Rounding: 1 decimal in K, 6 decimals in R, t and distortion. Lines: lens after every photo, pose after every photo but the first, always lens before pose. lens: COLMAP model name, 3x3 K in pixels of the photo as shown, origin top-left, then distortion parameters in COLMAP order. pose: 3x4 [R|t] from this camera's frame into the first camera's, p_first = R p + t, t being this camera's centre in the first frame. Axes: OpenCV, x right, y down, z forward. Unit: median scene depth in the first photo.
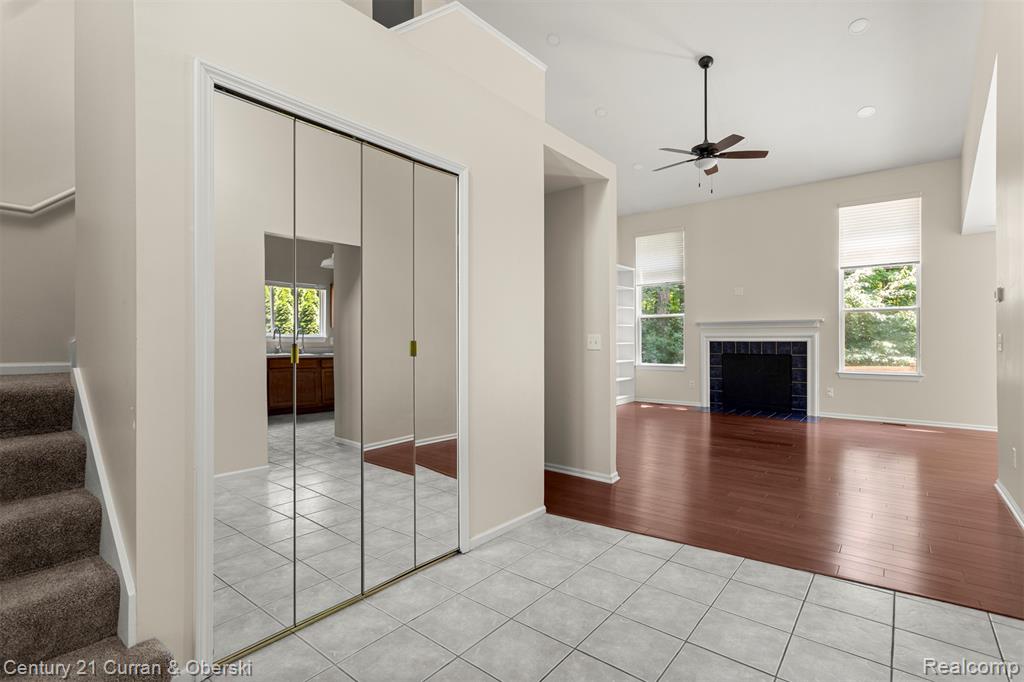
lens RADIAL K [[482.5, 0, 512.7], [0, 482.5, 341.7], [0, 0, 1]] dist [0.001371, 0.000556]
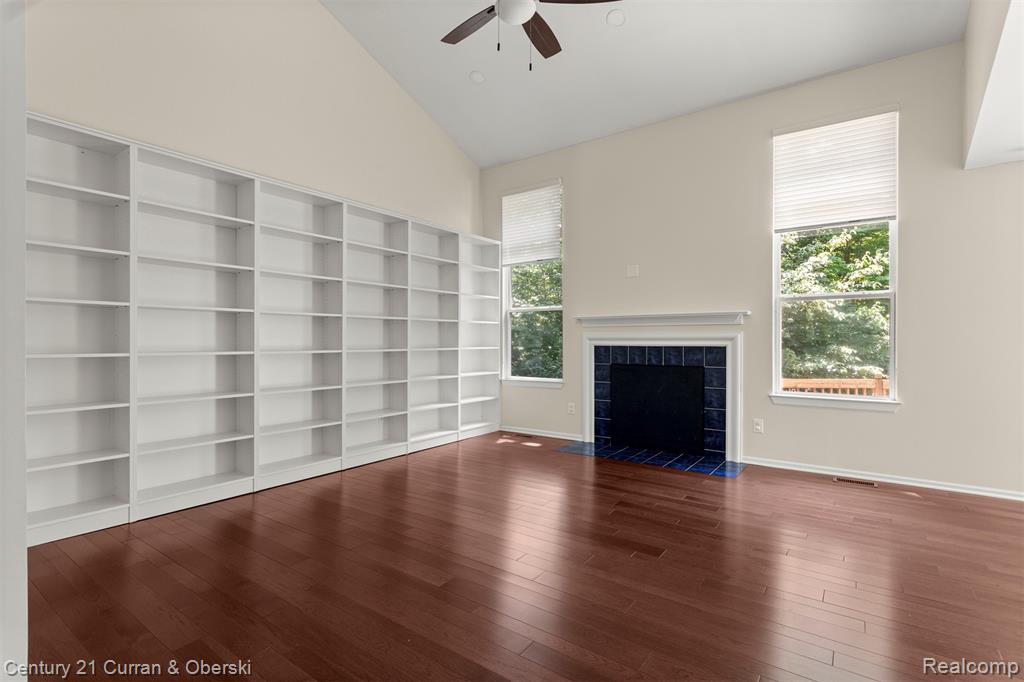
lens RADIAL K [[484.9, 0, 512.4], [0, 484.9, 346.3], [0, 0, 1]] dist [-0.001246, -0.000368]
pose [[0.998548, 0.002889, 0.053800, 0.255849], [-0.003013, 0.999993, 0.002219, -0.001021], [-0.053793, -0.002378, 0.998549, 0.324817]]
